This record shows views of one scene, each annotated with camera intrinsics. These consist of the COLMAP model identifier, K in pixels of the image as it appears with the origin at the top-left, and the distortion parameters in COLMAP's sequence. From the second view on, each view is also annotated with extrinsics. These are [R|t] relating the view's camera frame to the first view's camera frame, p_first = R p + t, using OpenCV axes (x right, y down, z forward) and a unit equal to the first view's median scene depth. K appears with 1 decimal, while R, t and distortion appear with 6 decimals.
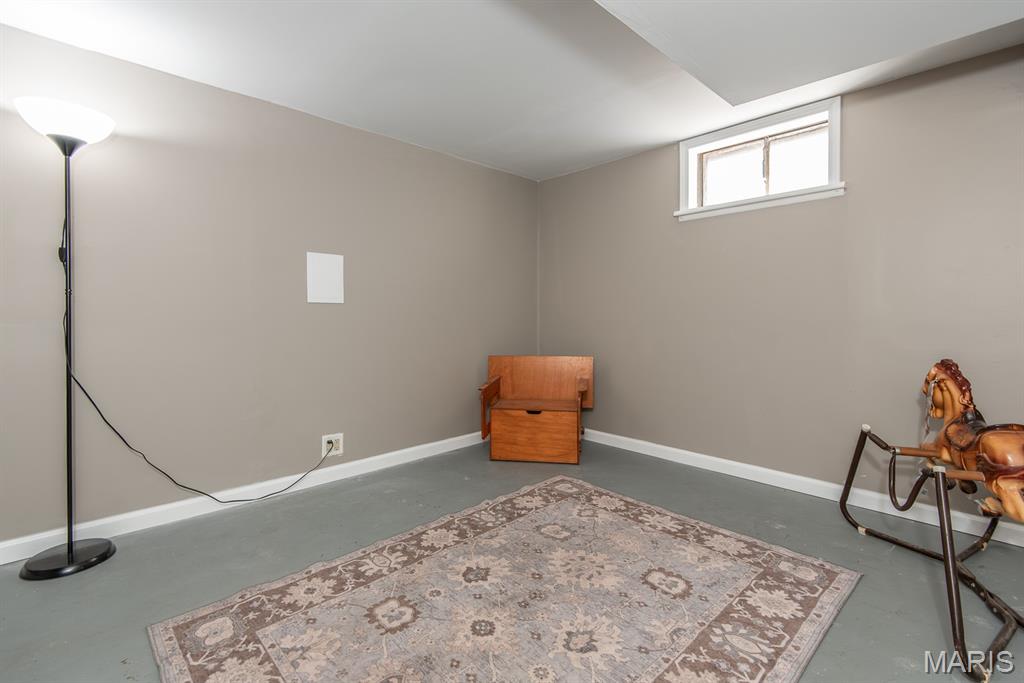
lens RADIAL K [[470.8, 0, 508.6], [0, 470.8, 304.8], [0, 0, 1]] dist [0.030620, -0.017634]
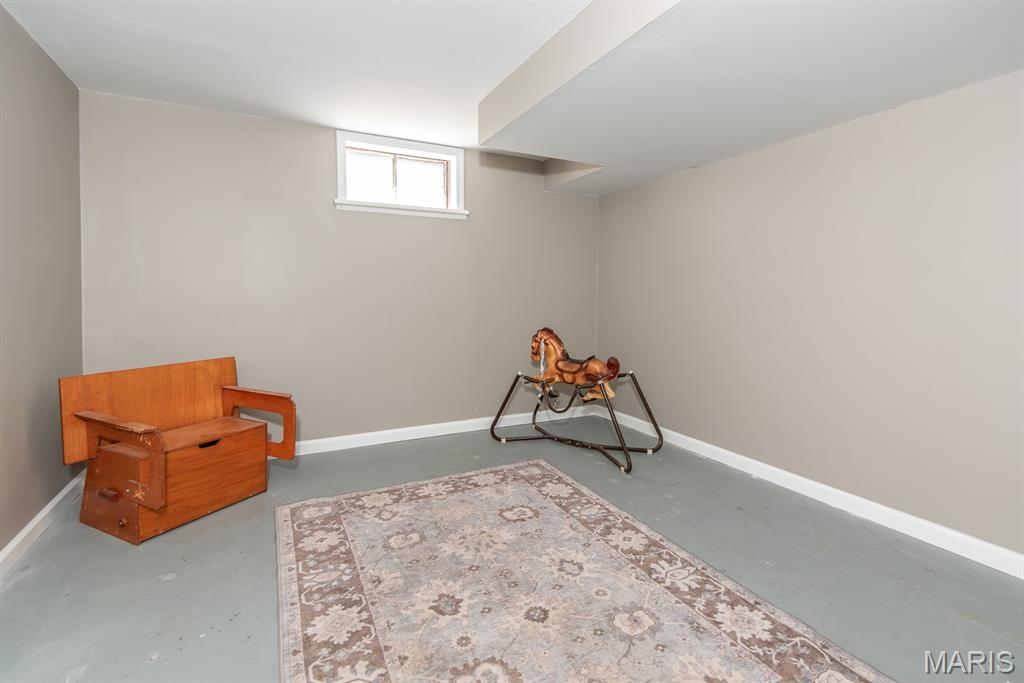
lens RADIAL K [[470.8, 0, 508.6], [0, 470.8, 304.8], [0, 0, 1]] dist [0.030620, -0.017634]
pose [[0.301861, -0.025068, 0.953022, -0.740740], [-0.014328, 0.999422, 0.030827, -0.022159], [-0.953244, -0.022960, 0.301327, 0.536795]]
